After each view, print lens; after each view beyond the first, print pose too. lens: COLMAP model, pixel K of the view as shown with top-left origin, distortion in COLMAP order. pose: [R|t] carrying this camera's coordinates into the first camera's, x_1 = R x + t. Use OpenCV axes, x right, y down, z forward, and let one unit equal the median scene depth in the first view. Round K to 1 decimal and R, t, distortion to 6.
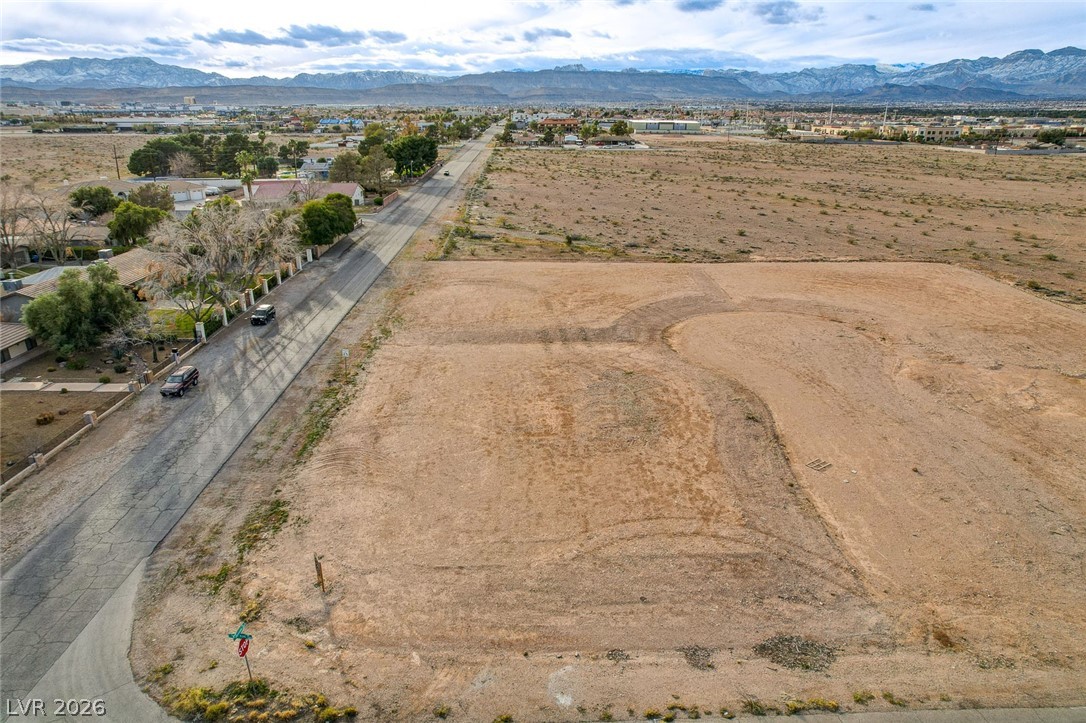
lens RADIAL K [[692.6, 0, 544.0], [0, 692.6, 366.6], [0, 0, 1]] dist [-0.074878, 0.064920]
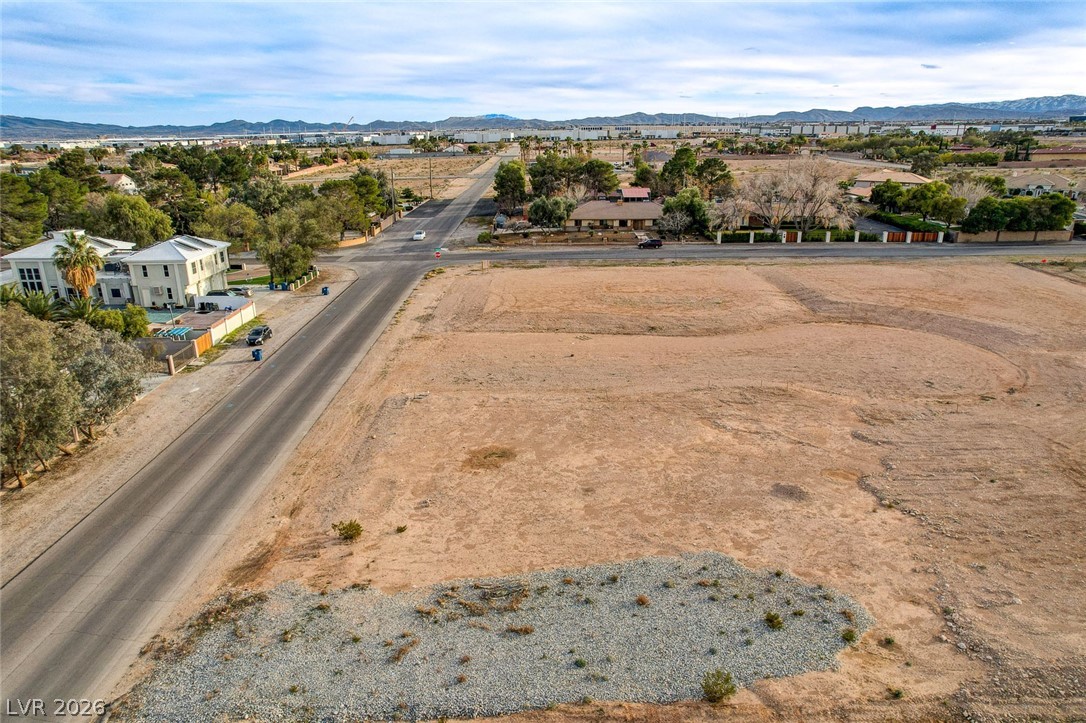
lens RADIAL K [[692.6, 0, 544.0], [0, 692.6, 366.6], [0, 0, 1]] dist [-0.074878, 0.064920]
pose [[-0.044442, 0.326720, -0.944076, 1.401100], [-0.340654, 0.883415, 0.321763, -0.189557], [0.939138, 0.335903, 0.072038, 0.648102]]
